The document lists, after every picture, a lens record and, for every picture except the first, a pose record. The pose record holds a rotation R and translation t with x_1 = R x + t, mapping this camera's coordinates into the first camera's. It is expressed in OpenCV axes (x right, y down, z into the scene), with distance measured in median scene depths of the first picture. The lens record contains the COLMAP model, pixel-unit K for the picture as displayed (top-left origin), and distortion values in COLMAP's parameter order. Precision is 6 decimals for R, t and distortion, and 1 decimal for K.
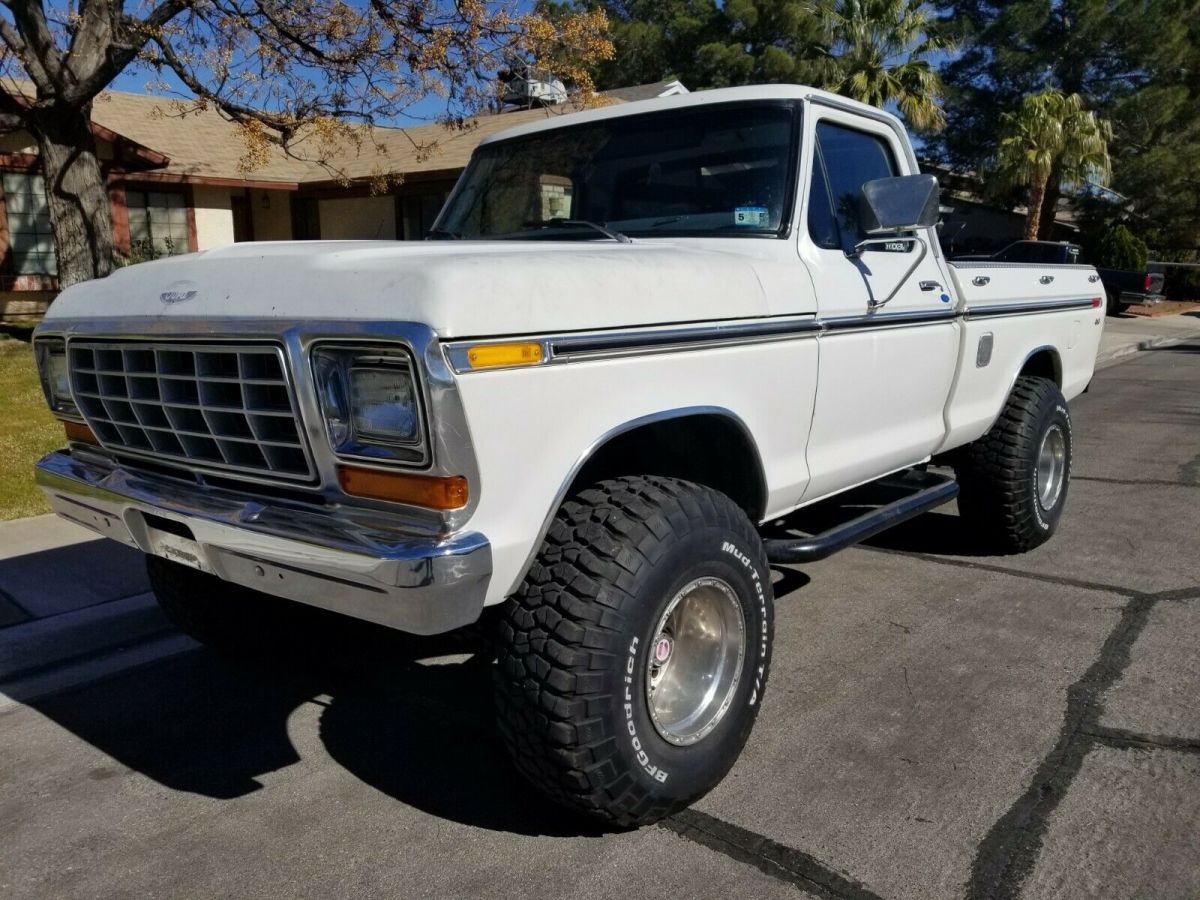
lens RADIAL K [[952.5, 0, 600.0], [0, 952.5, 450.0], [0, 0, 1]] dist [0.000371, -0.003493]
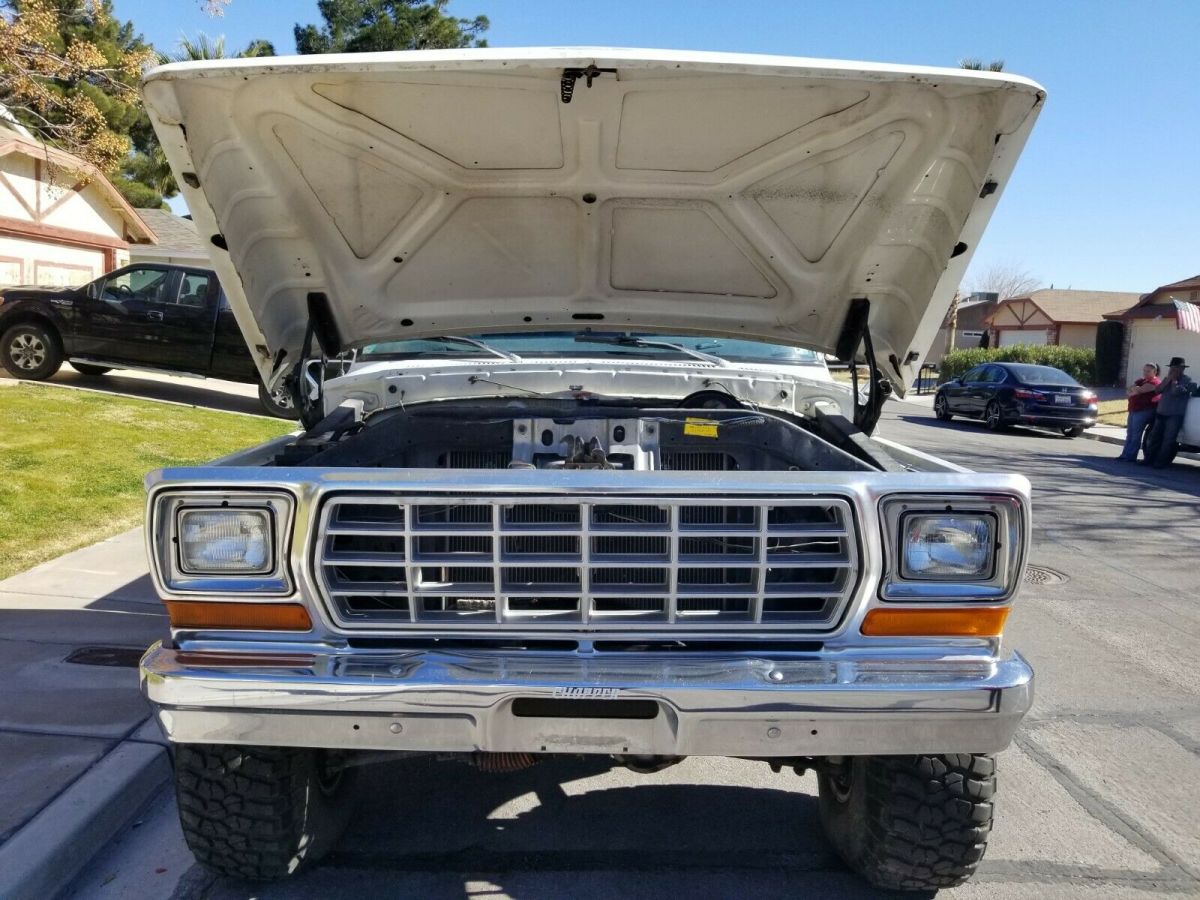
lens RADIAL K [[941.4, 0, 603.3], [0, 941.4, 419.2], [0, 0, 1]] dist [0.040243, -0.062988]
pose [[0.763811, -0.019819, 0.645136, -0.240390], [0.077441, 0.995122, -0.061117, -0.030897], [-0.640777, 0.096642, 0.761620, 0.079214]]
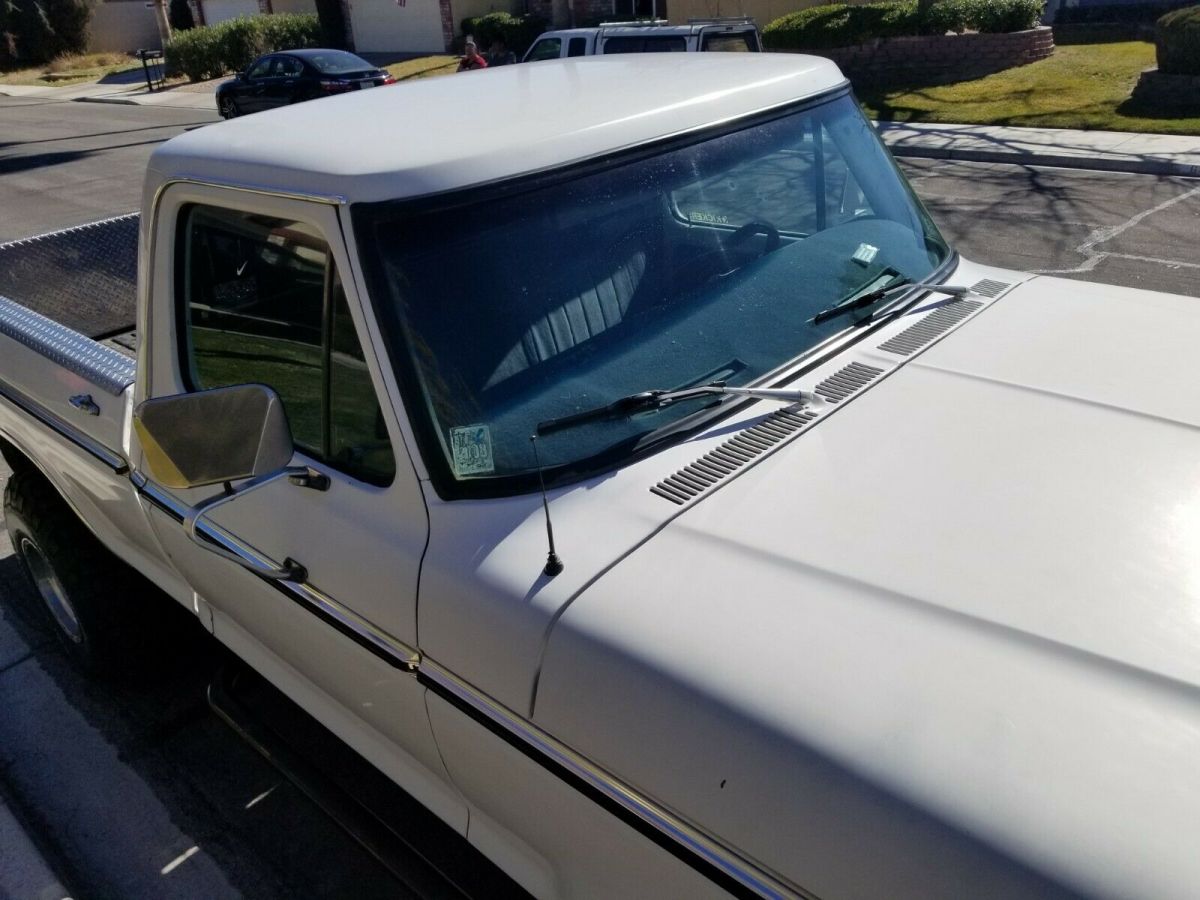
lens RADIAL K [[923.4, 0, 616.6], [0, 923.4, 453.3], [0, 0, 1]] dist [0.060869, -0.054404]
pose [[0.033562, -0.443873, 0.895461, -0.214300], [0.235034, 0.874344, 0.424597, -0.148800], [-0.971408, 0.196213, 0.133670, 0.361629]]
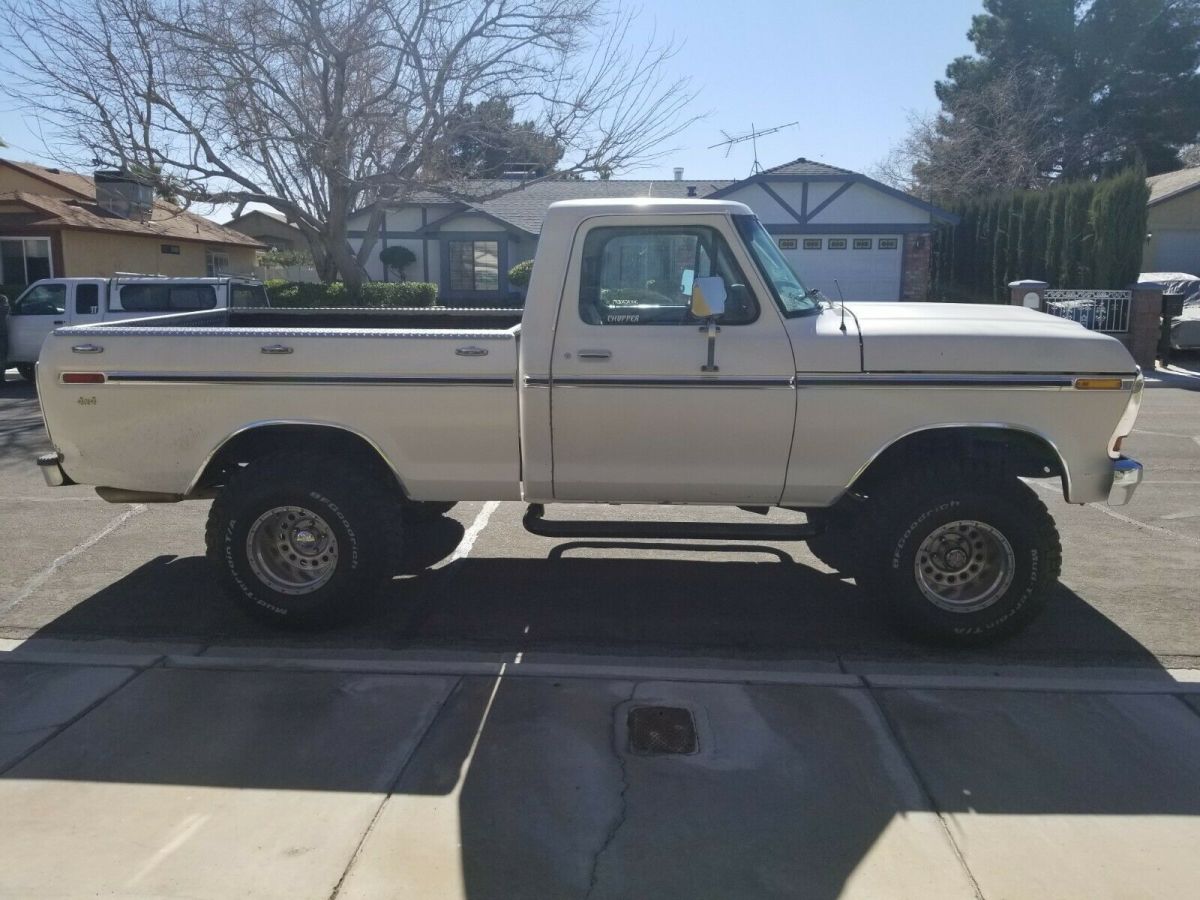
lens RADIAL K [[930.4, 0, 595.2], [0, 930.4, 452.9], [0, 0, 1]] dist [0.062246, -0.099875]
pose [[-0.598501, -0.137374, 0.789256, -0.364842], [0.148973, 0.948920, 0.278132, -0.153170], [-0.787149, 0.284040, -0.547465, 0.726500]]
